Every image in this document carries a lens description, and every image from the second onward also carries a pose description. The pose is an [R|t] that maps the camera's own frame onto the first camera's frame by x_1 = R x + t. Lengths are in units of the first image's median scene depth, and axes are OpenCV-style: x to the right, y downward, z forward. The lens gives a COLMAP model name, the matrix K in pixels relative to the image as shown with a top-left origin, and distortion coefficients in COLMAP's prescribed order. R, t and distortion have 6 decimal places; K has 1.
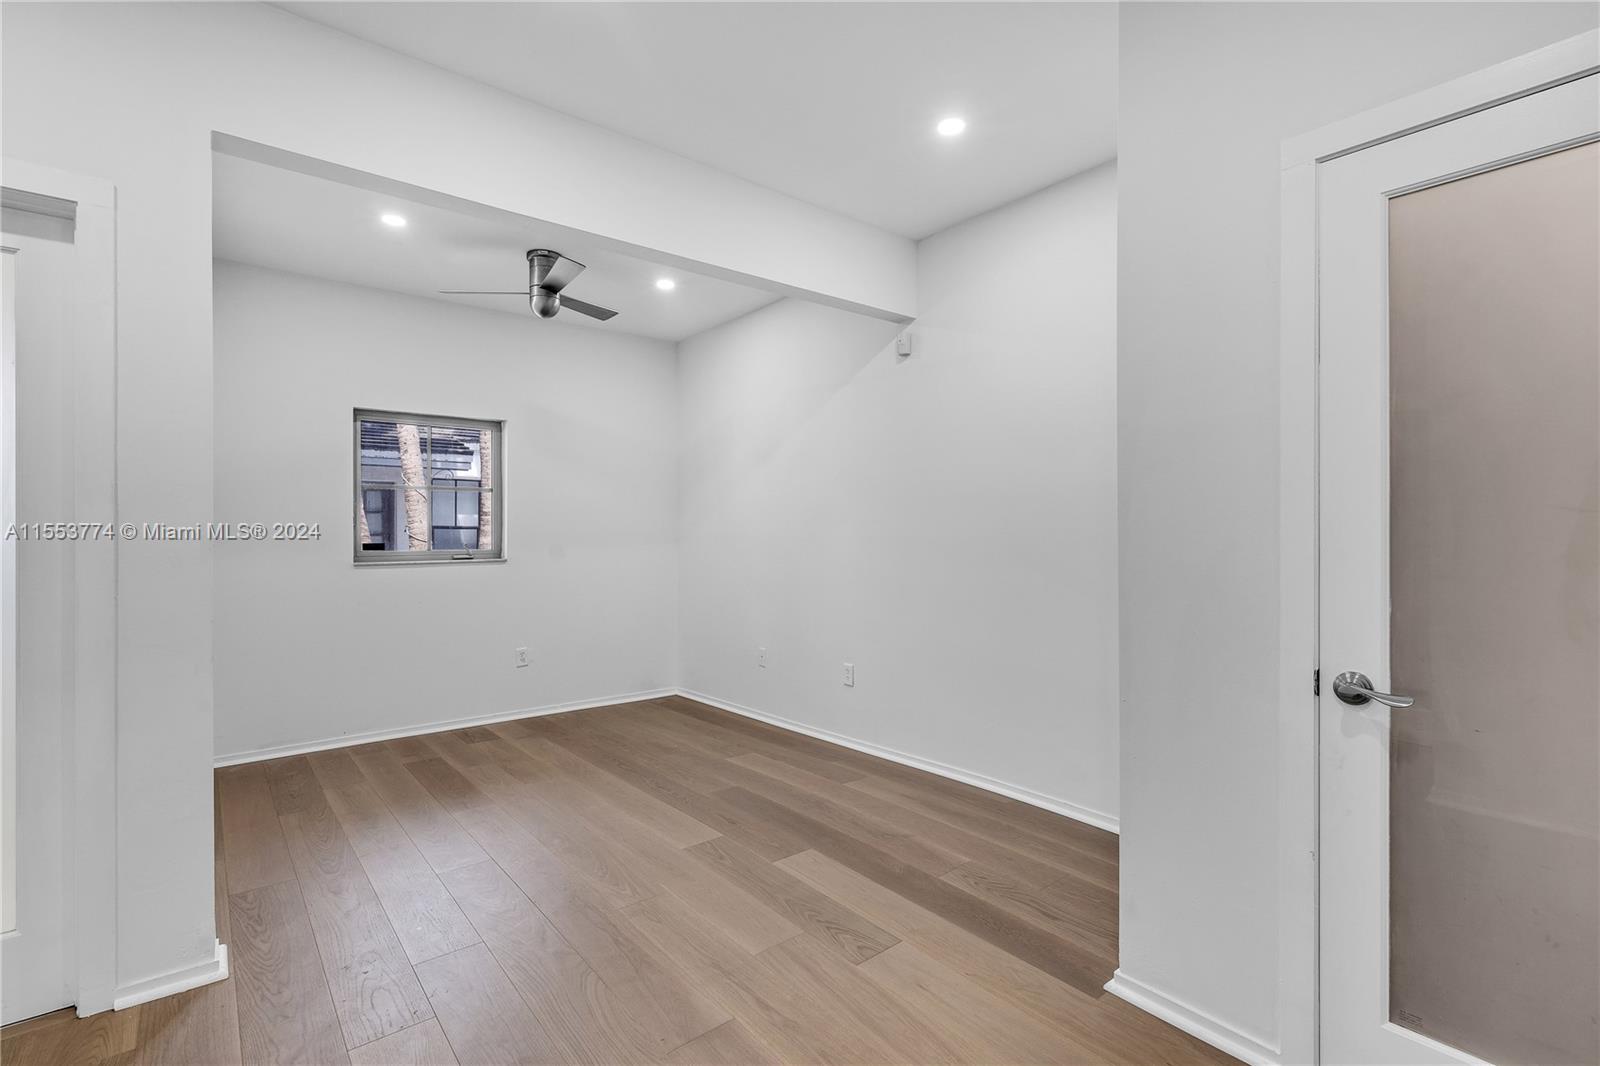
lens RADIAL K [[739.3, 0, 804.7], [0, 739.3, 530.7], [0, 0, 1]] dist [0.001916, 0.000209]
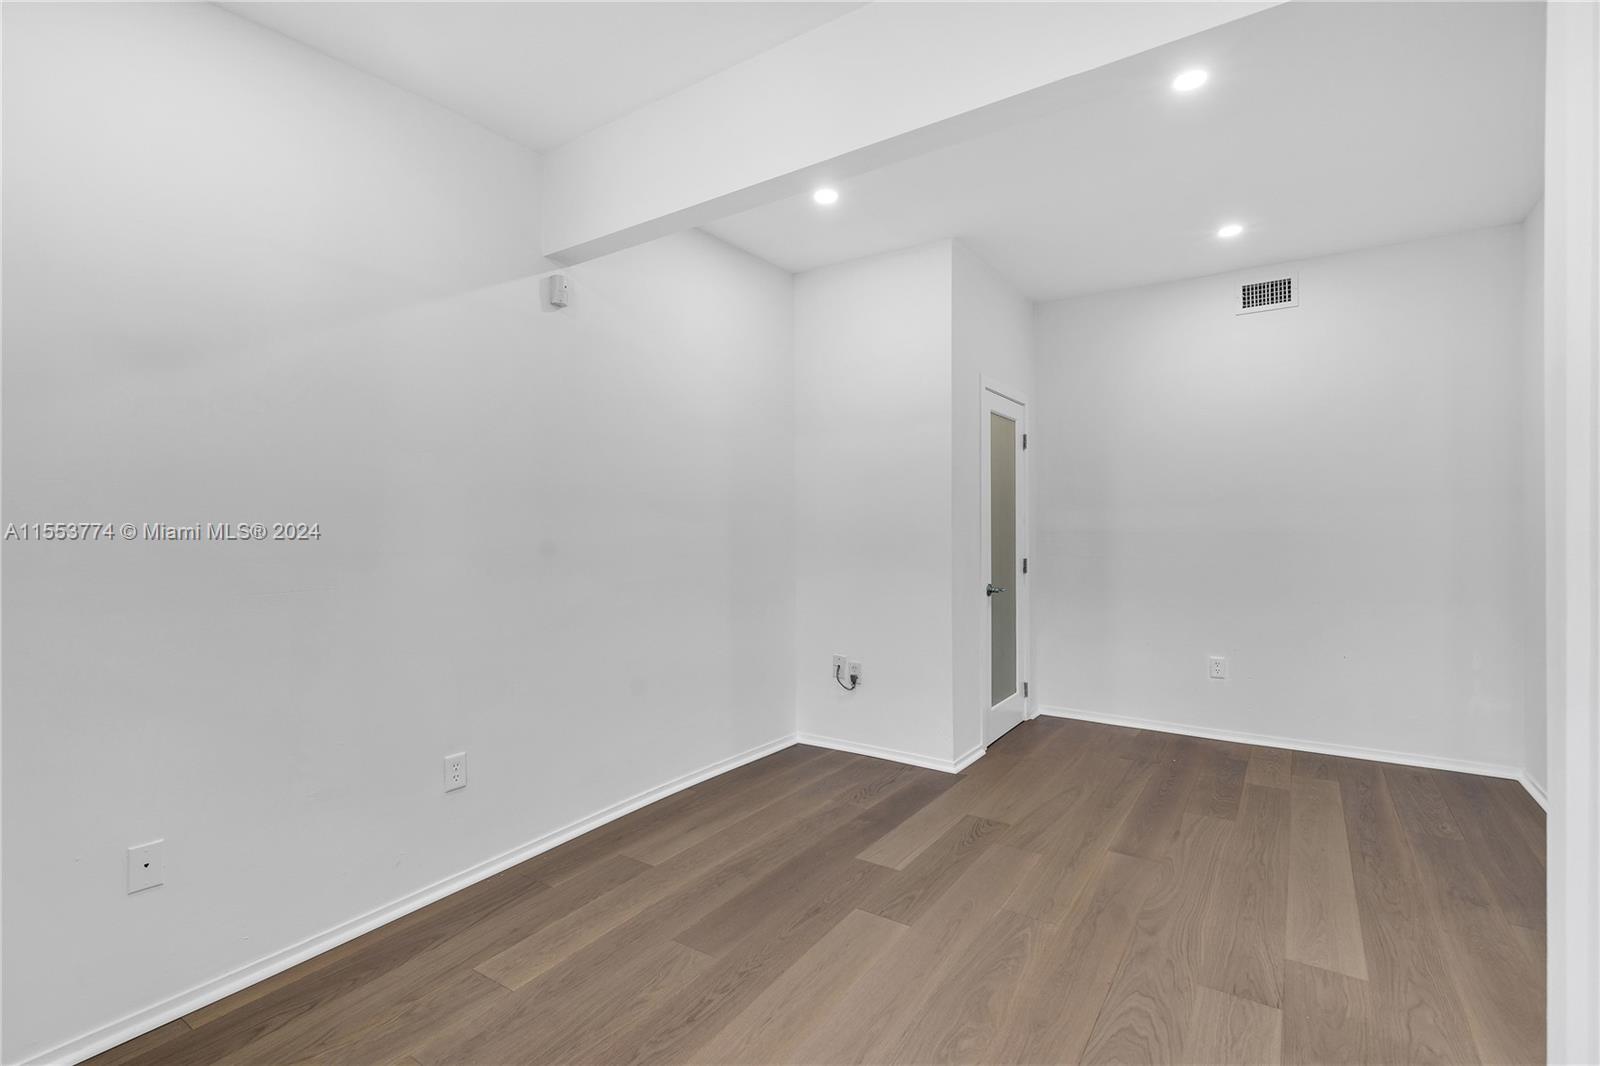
lens RADIAL K [[739.3, 0, 800.1], [0, 739.3, 528.2], [0, 0, 1]] dist [0.001916, 0.000209]
pose [[-0.282096, 0.005727, 0.959369, -0.867357], [0.007776, 0.999963, -0.003683, -0.003424], [-0.959355, 0.006421, -0.282130, 1.275422]]
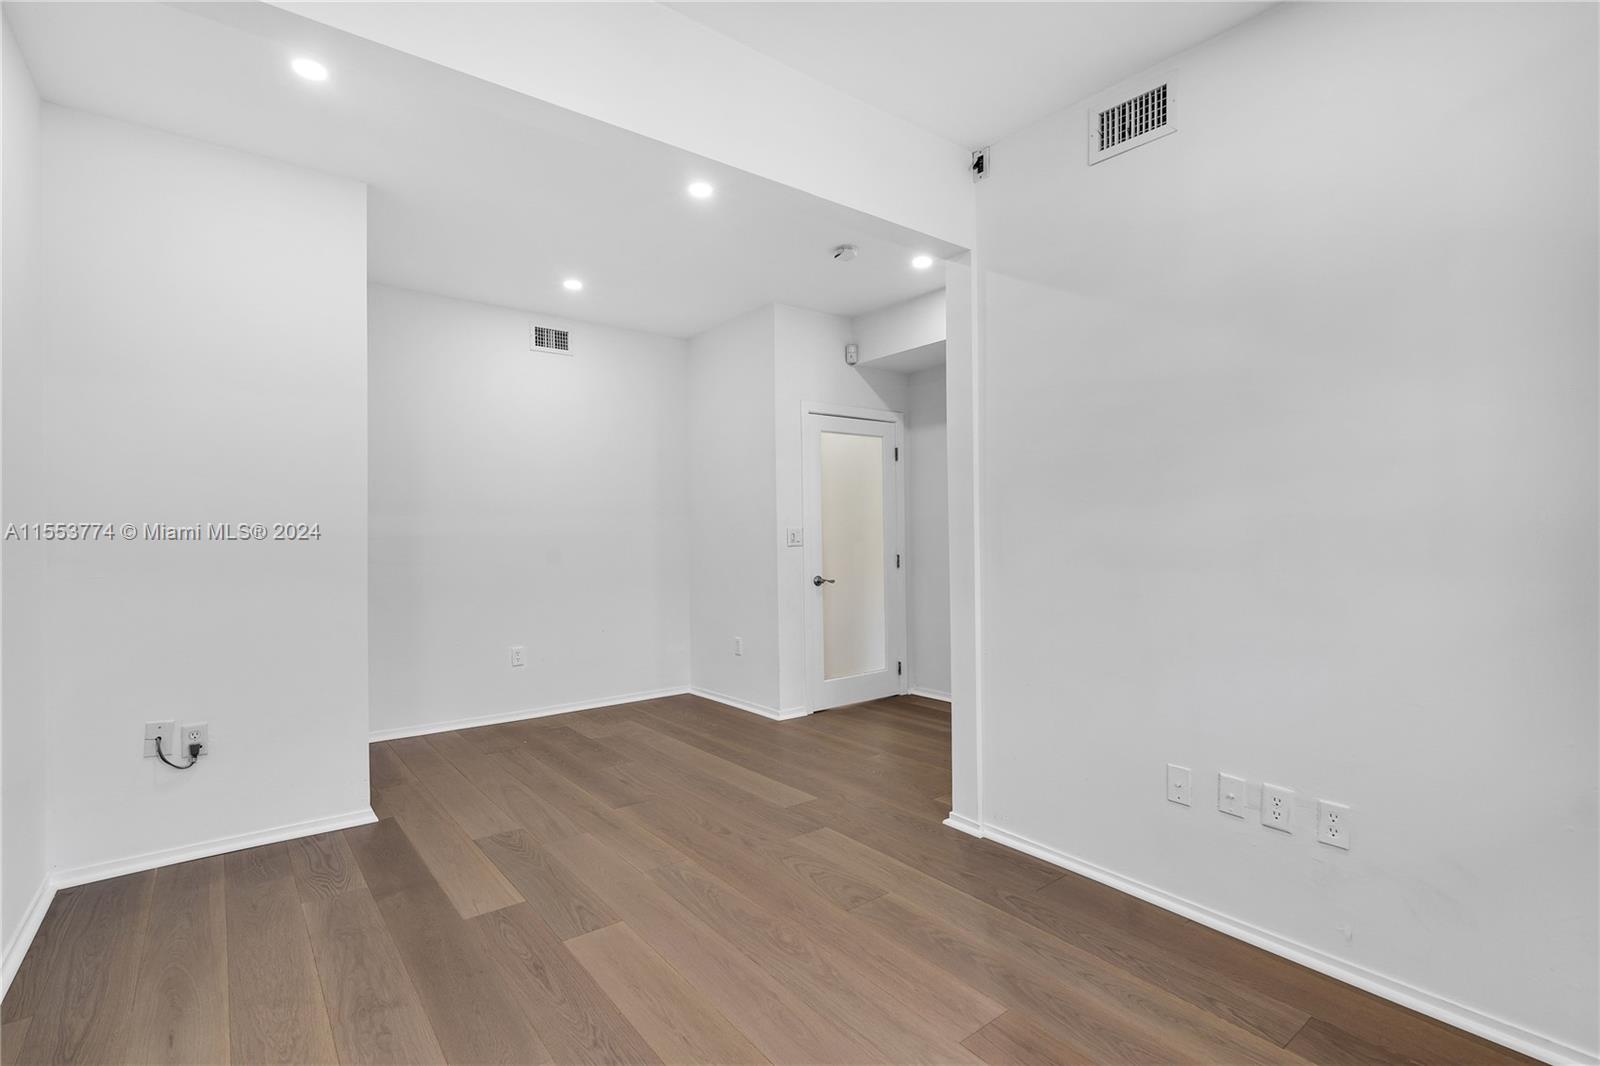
lens RADIAL K [[739.3, 0, 805.0], [0, 739.3, 534.0], [0, 0, 1]] dist [0.001916, 0.000209]
pose [[-0.999816, 0.012627, 0.014421, -0.362743], [0.012580, 0.999915, -0.003309, 0.013060], [-0.014462, -0.003127, -0.999891, 1.716952]]
